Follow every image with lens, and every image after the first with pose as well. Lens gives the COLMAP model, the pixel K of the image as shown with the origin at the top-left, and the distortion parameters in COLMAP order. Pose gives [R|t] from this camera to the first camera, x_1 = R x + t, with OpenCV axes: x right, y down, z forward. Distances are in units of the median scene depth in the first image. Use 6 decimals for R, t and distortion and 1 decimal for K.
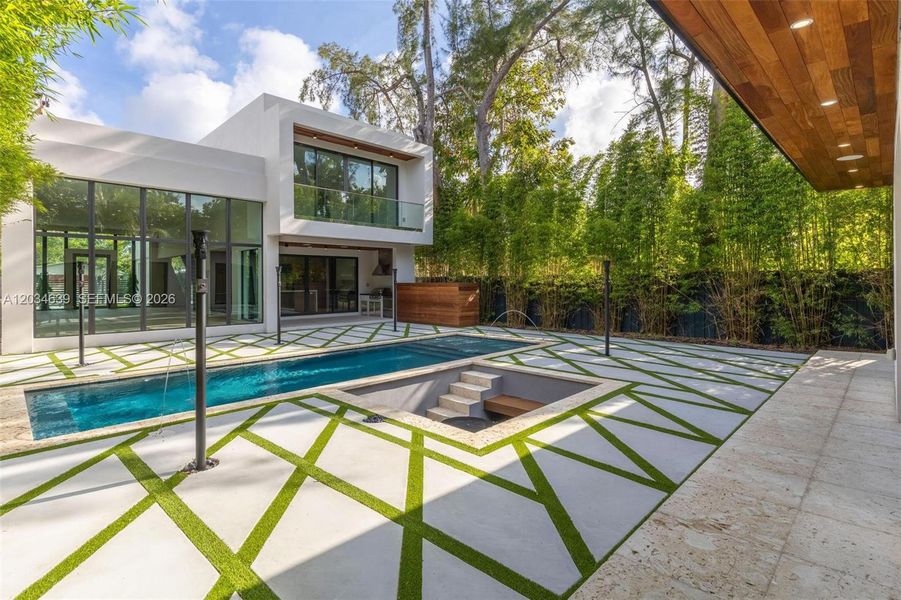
lens RADIAL K [[456.7, 0, 431.9], [0, 456.7, 279.7], [0, 0, 1]] dist [0.003572, 0.000419]
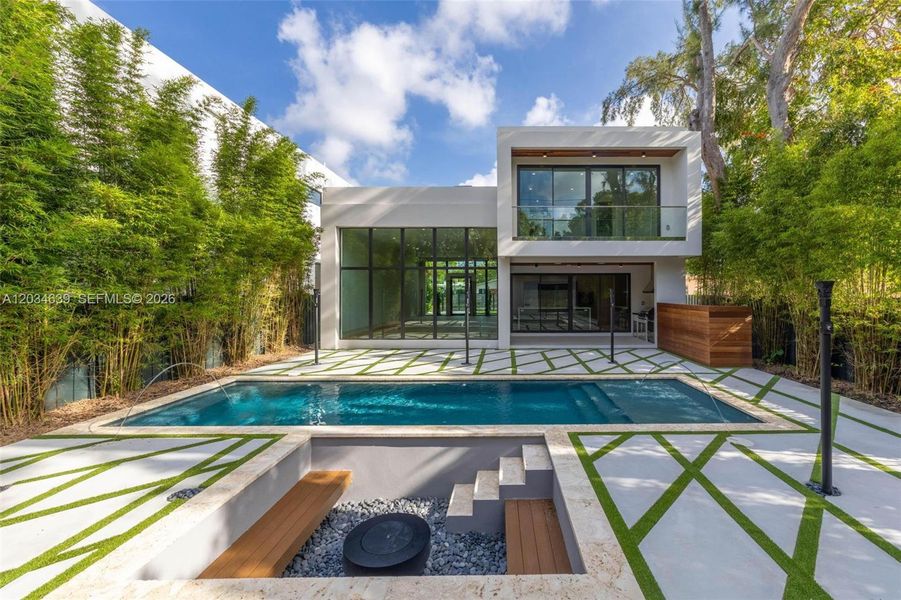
lens RADIAL K [[386.0, 0, 497.5], [0, 386.0, 291.1], [0, 0, 1]] dist [-0.002896, -0.000320]
pose [[0.700659, 0.002653, -0.713492, 0.250745], [-0.001829, 0.999996, 0.001922, -0.016927], [0.713494, -0.000042, 0.700661, 0.310037]]
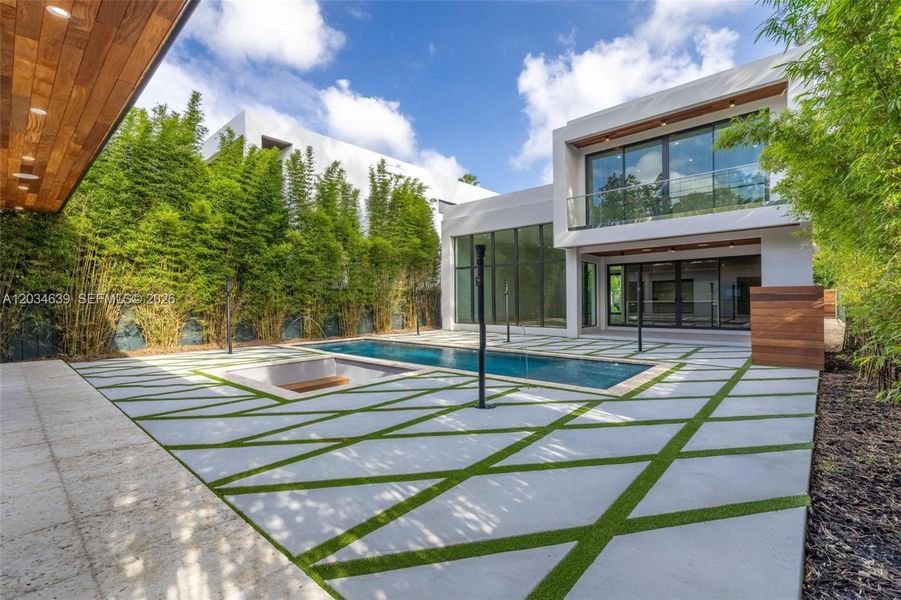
lens RADIAL K [[395.1, 0, 438.4], [0, 395.1, 301.6], [0, 0, 1]] dist [0.001635, 0.000137]
pose [[0.045475, 0.010496, -0.998910, 0.517306], [0.010348, 0.999886, 0.010978, 0.015938], [0.998912, -0.010836, 0.045361, 0.554145]]
